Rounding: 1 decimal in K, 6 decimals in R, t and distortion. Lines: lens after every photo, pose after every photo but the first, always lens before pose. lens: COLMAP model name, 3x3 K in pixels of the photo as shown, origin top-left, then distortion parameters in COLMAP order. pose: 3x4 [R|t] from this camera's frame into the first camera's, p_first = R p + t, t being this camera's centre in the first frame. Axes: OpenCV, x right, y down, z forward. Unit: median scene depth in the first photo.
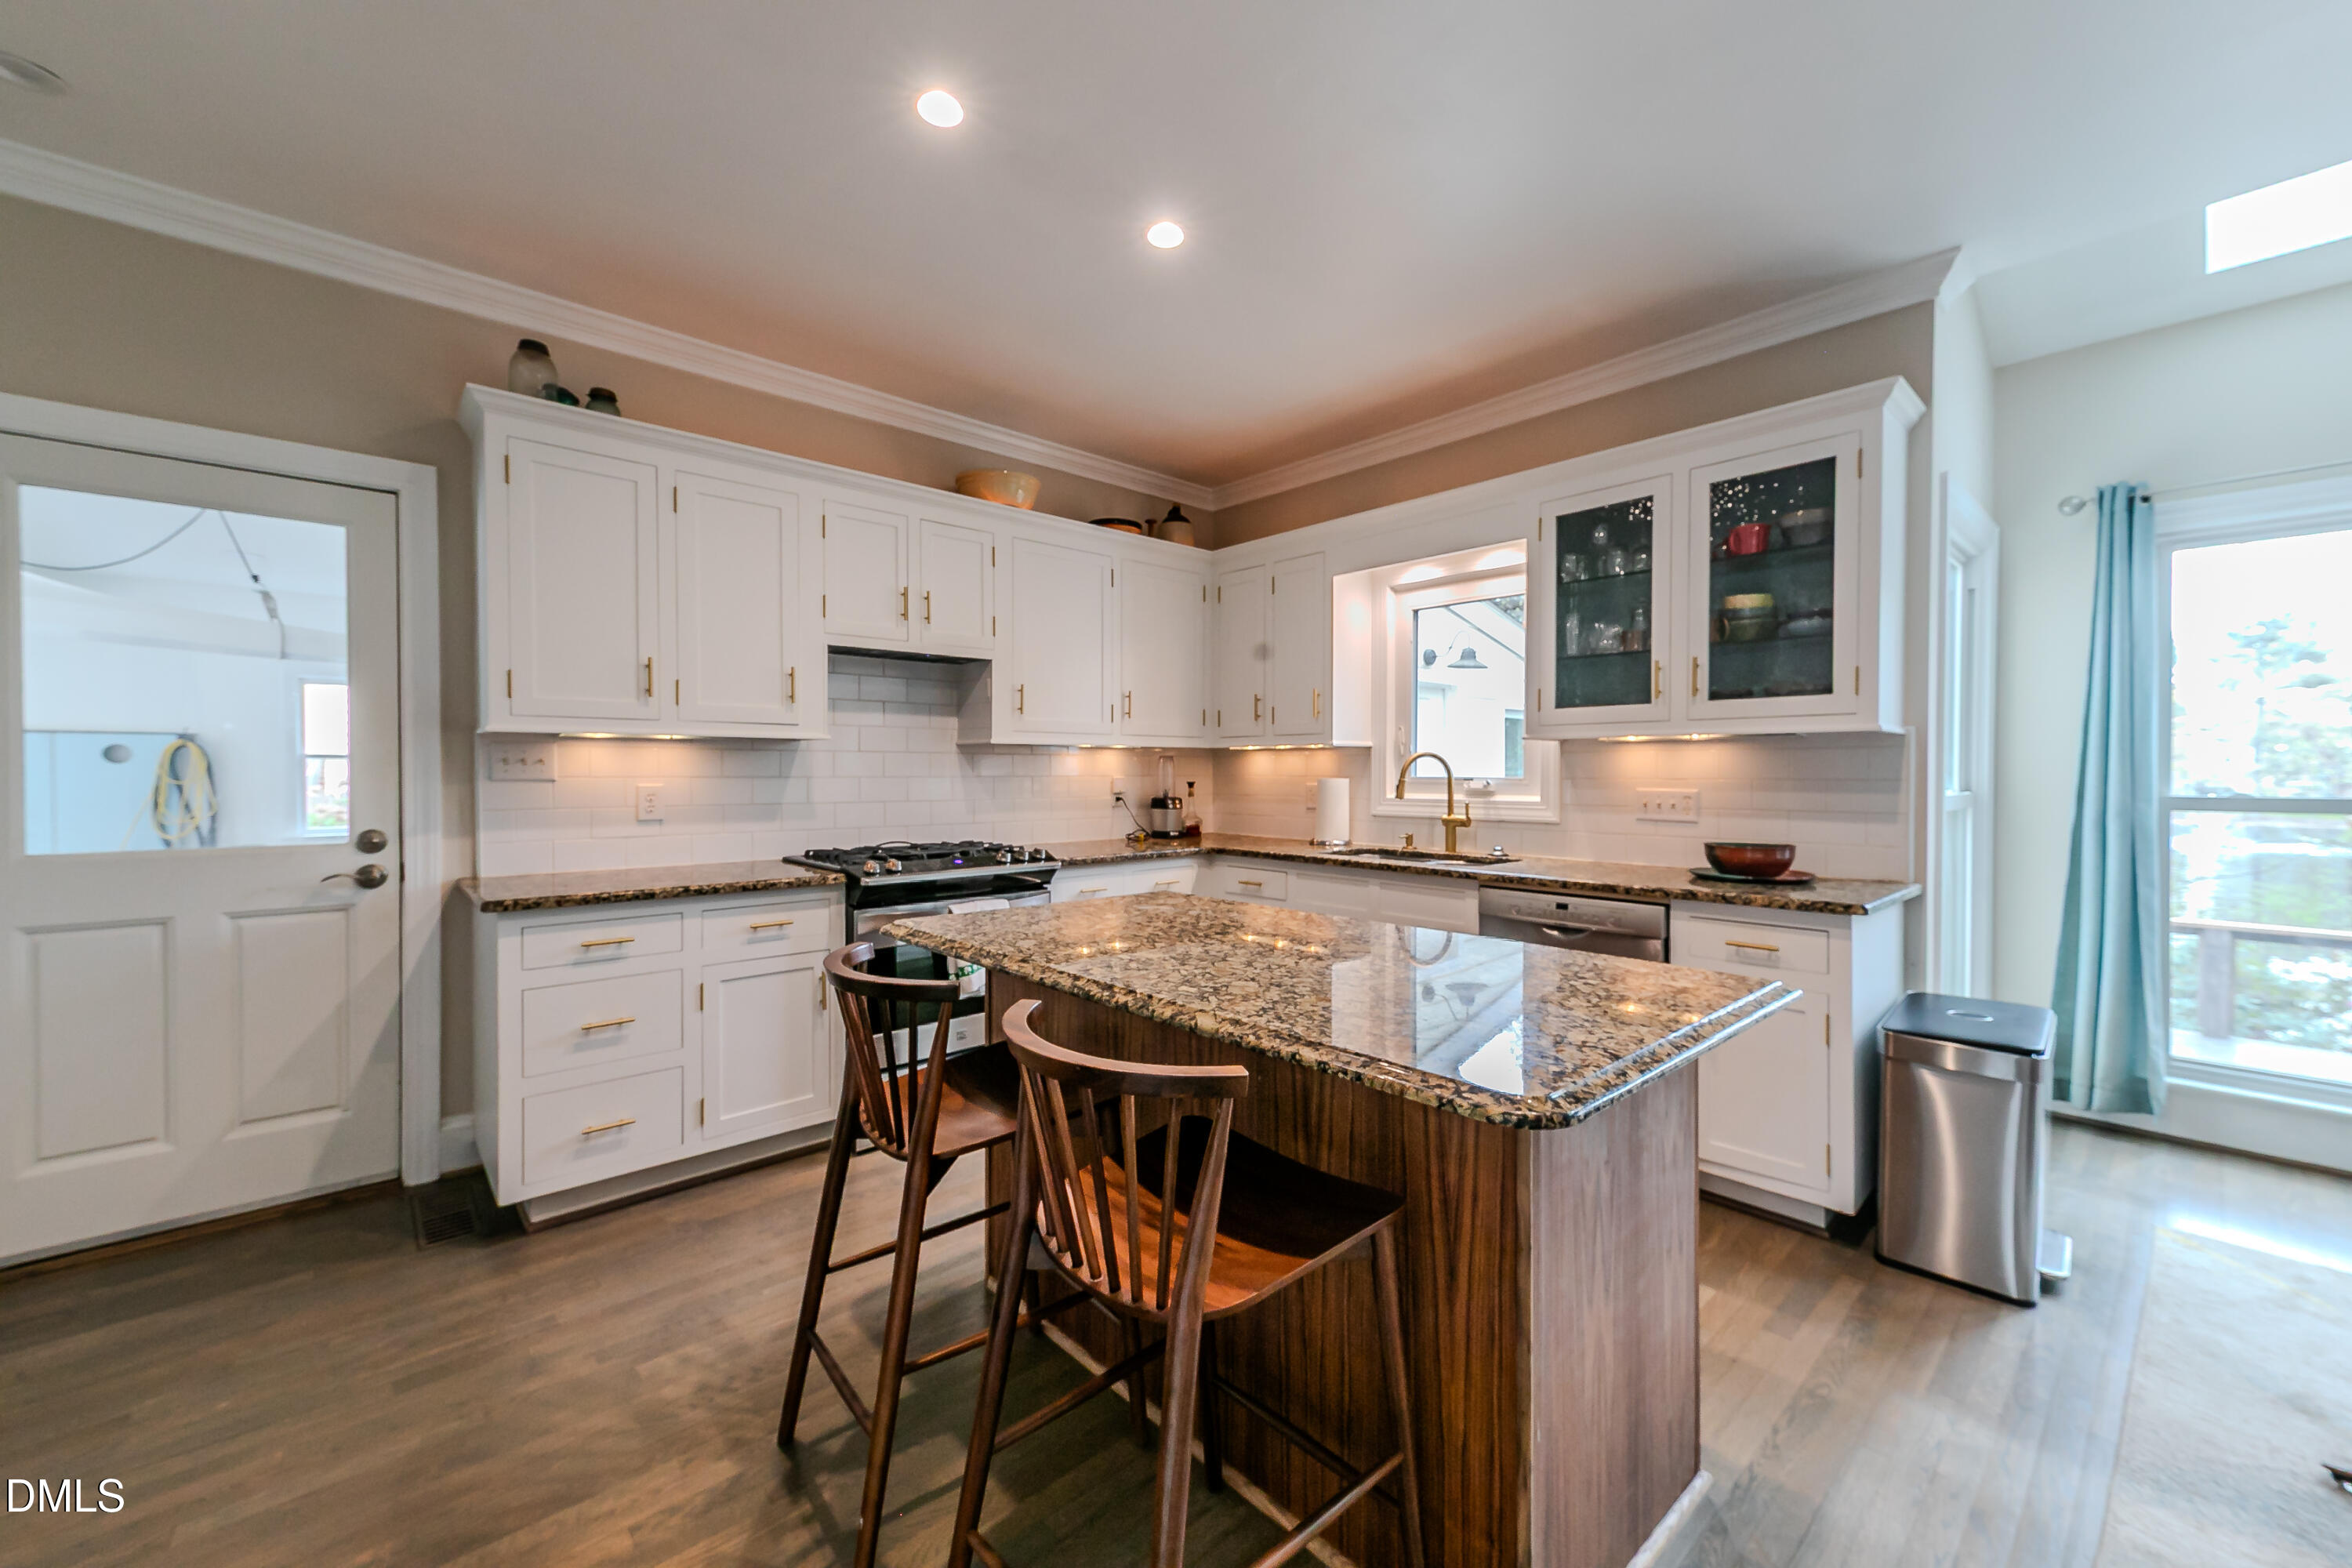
lens RADIAL K [[924.1, 0, 1174.4], [0, 924.1, 775.9], [0, 0, 1]] dist [0.018439, -0.004236]
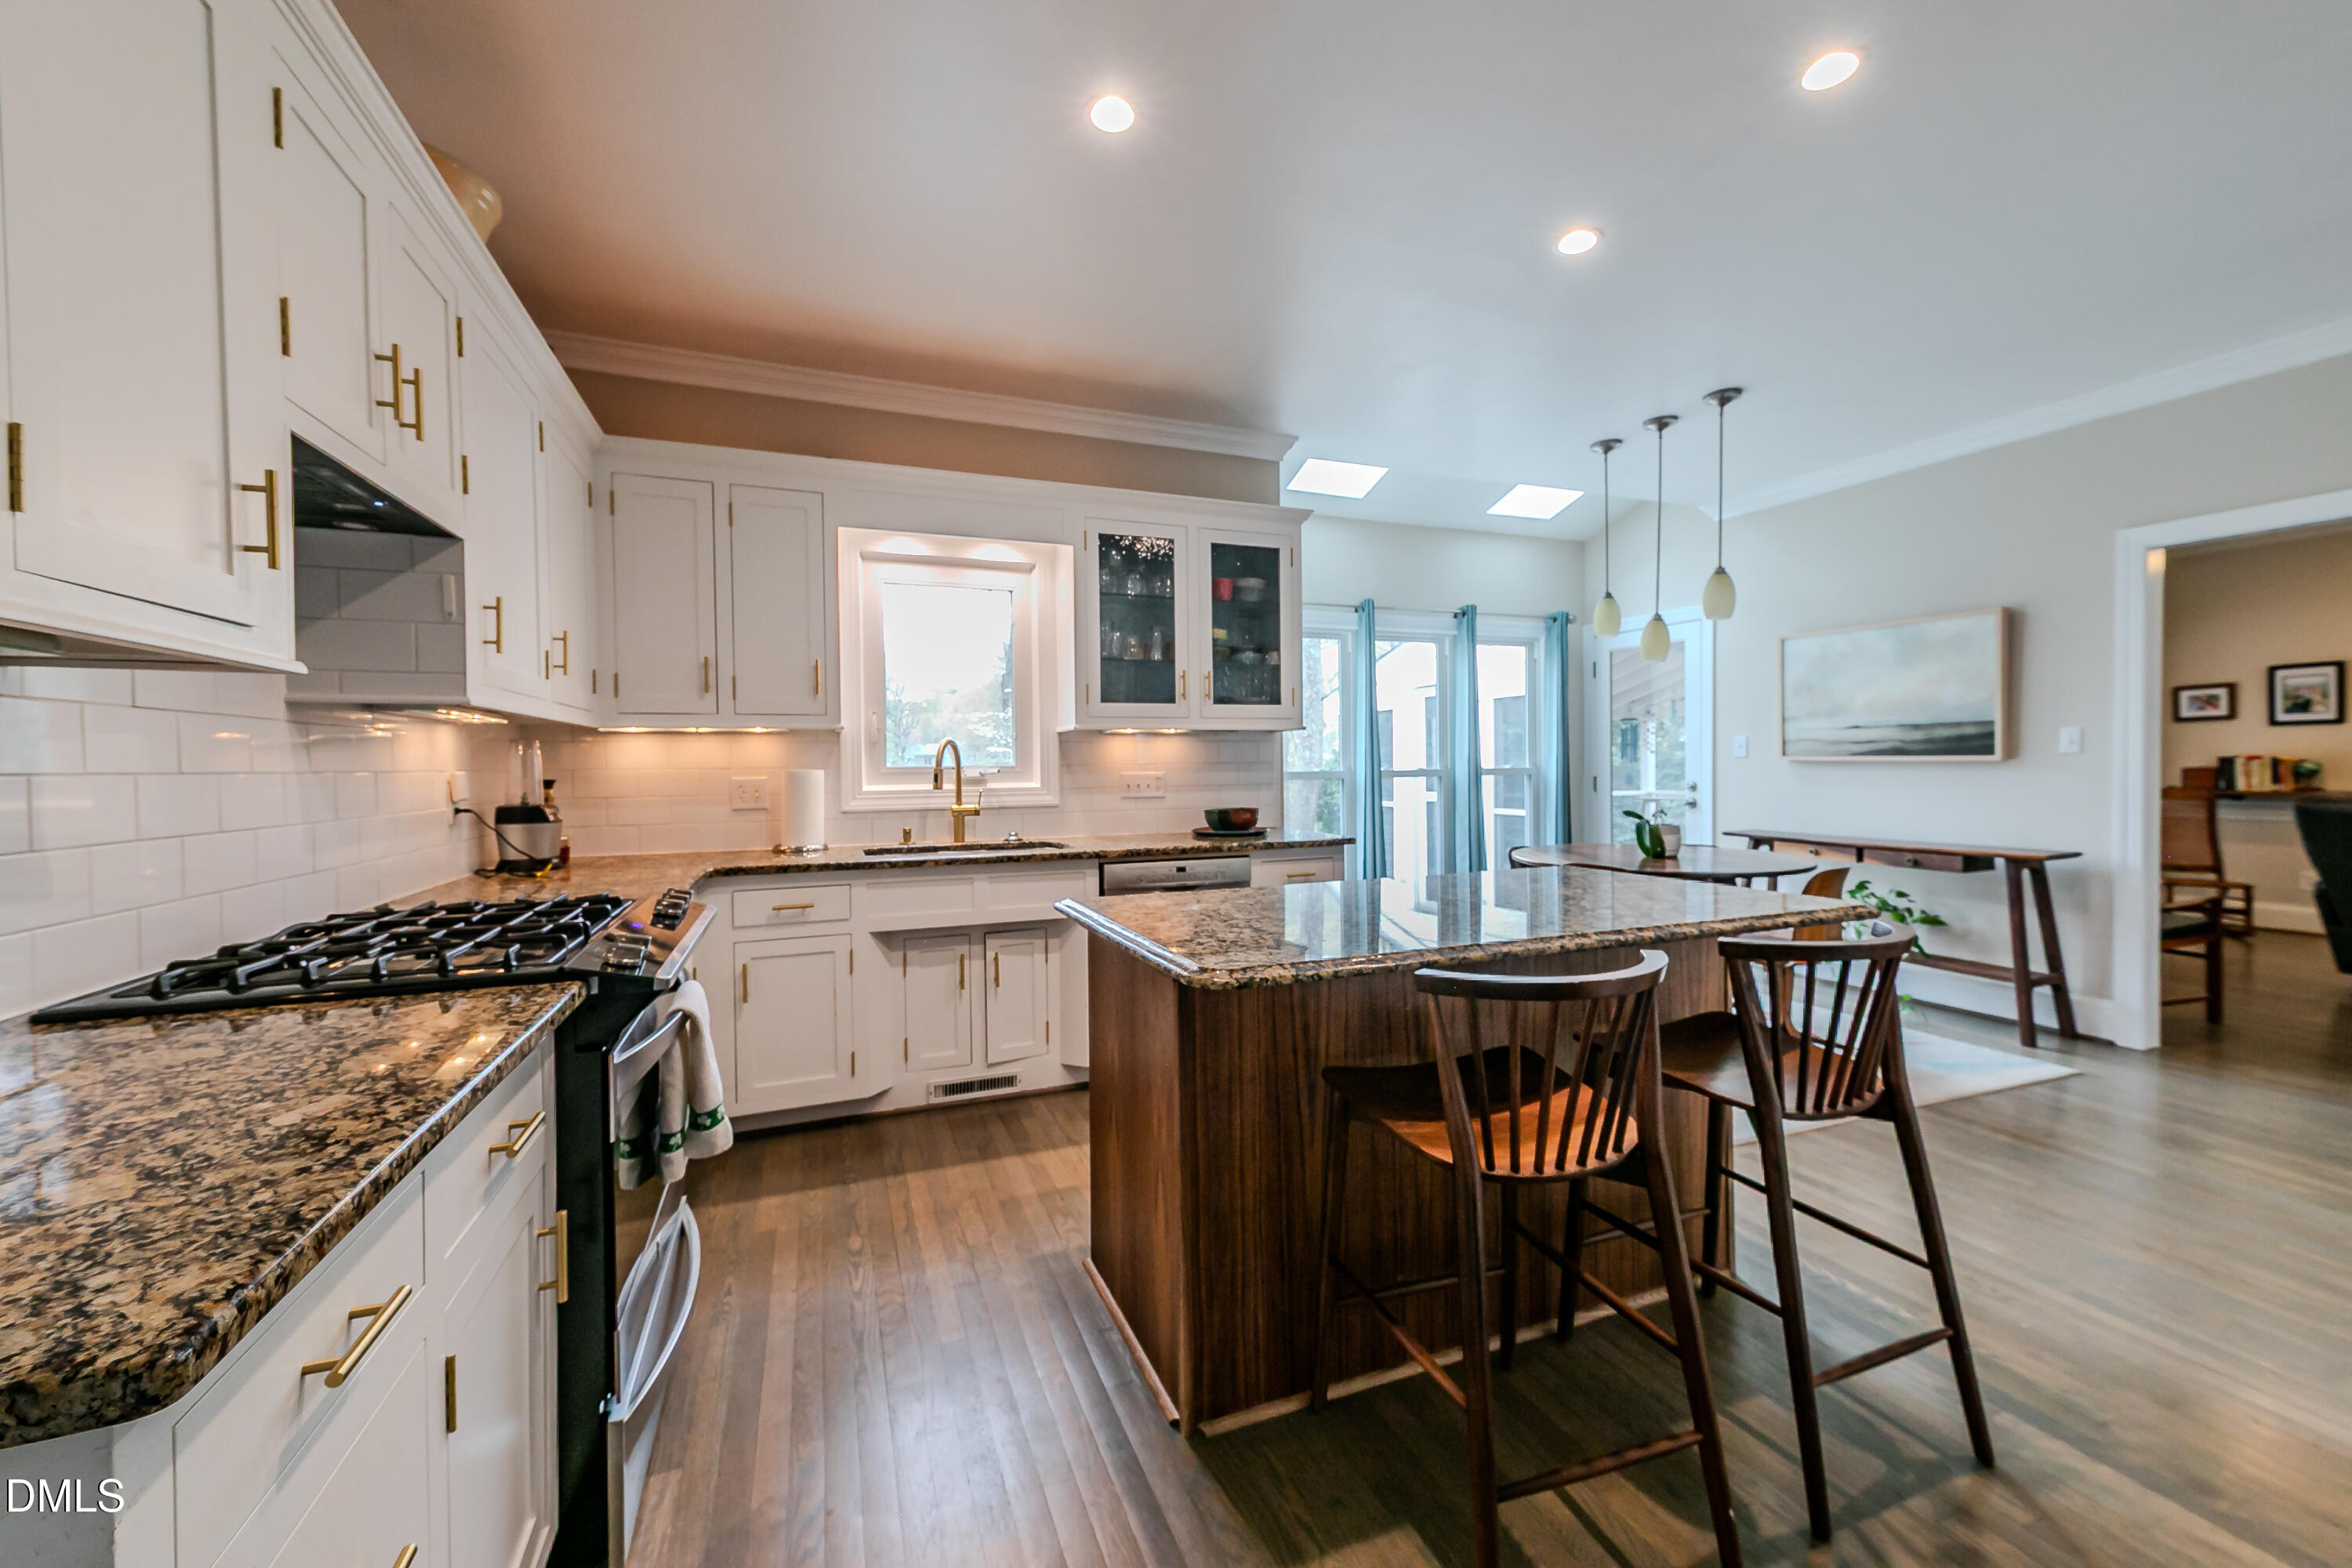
lens RADIAL K [[924.1, 0, 1176.4], [0, 924.1, 778.4], [0, 0, 1]] dist [0.018439, -0.004236]
pose [[0.349466, -0.017770, 0.936780, -0.618597], [0.017618, 0.999768, 0.012392, 0.007403], [-0.936783, 0.012174, 0.349698, 0.516834]]
